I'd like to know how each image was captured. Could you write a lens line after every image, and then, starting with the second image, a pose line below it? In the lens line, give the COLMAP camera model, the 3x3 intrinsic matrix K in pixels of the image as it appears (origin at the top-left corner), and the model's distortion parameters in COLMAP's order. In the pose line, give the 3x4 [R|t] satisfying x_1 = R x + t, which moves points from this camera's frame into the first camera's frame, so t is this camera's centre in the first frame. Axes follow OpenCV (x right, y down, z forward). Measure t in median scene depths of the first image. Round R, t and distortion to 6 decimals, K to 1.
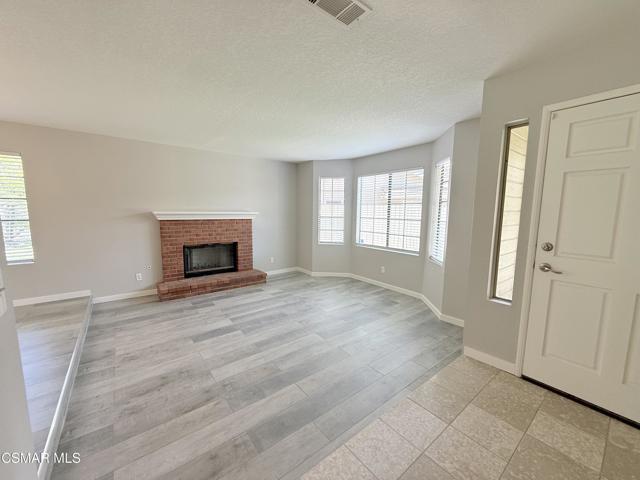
lens RADIAL K [[255.1, 0, 320.0], [0, 255.1, 240.0], [0, 0, 1]] dist [-0.000392, -0.000557]
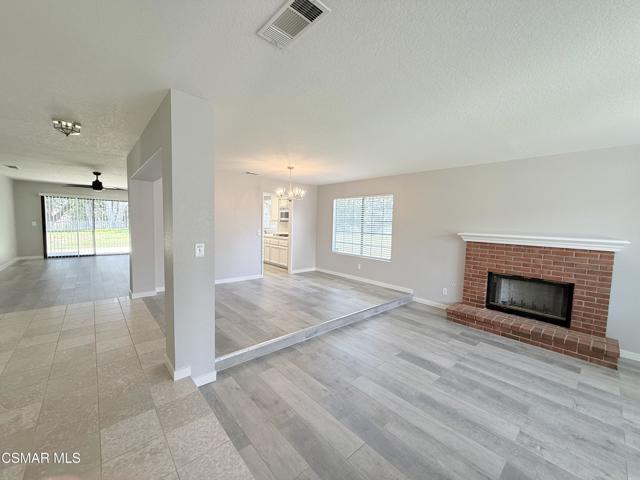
lens RADIAL K [[256.6, 0, 319.0], [0, 256.6, 224.2], [0, 0, 1]] dist [-0.000244, -0.000152]
pose [[0.063232, 0.000589, -0.997999, 0.373951], [-0.145820, 0.989273, -0.008655, -0.053892], [0.987288, 0.146075, 0.062639, 0.367203]]
